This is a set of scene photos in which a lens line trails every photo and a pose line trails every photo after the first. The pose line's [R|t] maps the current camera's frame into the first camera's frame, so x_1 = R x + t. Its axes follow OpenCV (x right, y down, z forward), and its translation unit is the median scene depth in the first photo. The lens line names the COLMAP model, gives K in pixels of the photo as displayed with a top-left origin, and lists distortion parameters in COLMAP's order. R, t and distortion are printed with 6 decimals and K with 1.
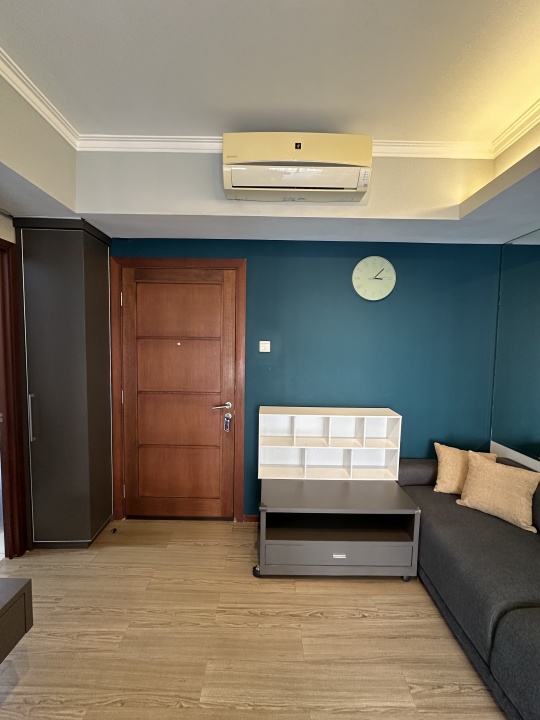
lens RADIAL K [[287.4, 0, 270.0], [0, 287.4, 360.0], [0, 0, 1]] dist [-0.001119, -0.000236]
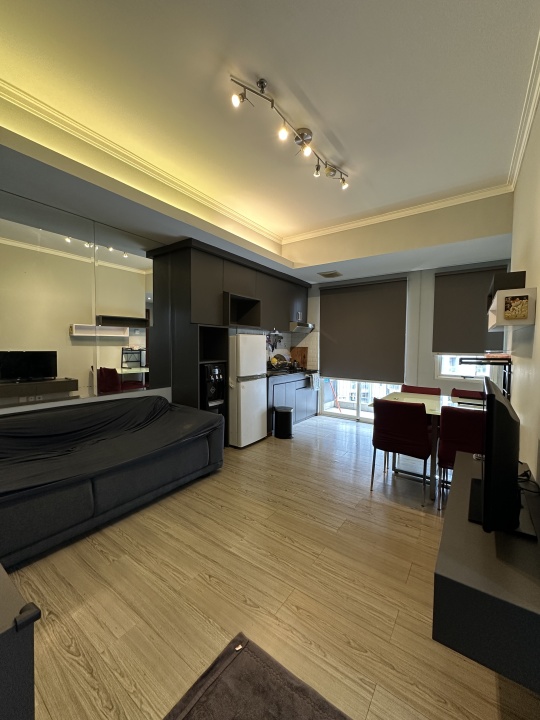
lens RADIAL K [[287.4, 0, 270.0], [0, 287.4, 360.0], [0, 0, 1]] dist [-0.001119, -0.000236]
pose [[-0.812144, -0.054350, 0.580921, -0.454732], [0.011035, 0.994043, 0.108428, 0.073791], [-0.583353, 0.094469, -0.806706, 0.911453]]
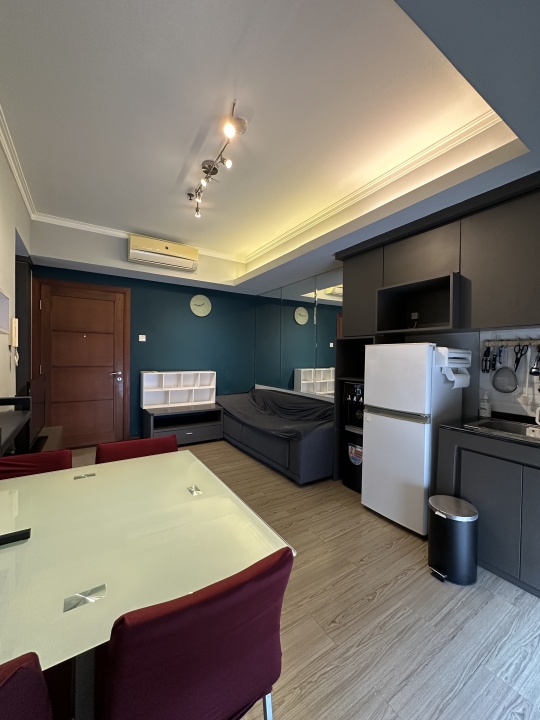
lens RADIAL K [[287.4, 0, 270.0], [0, 287.4, 360.0], [0, 0, 1]] dist [-0.001119, -0.000236]
pose [[0.842847, -0.017066, 0.537882, -0.337197], [0.036120, 0.999037, -0.024900, 0.172280], [-0.536940, 0.040415, 0.842652, -0.990547]]
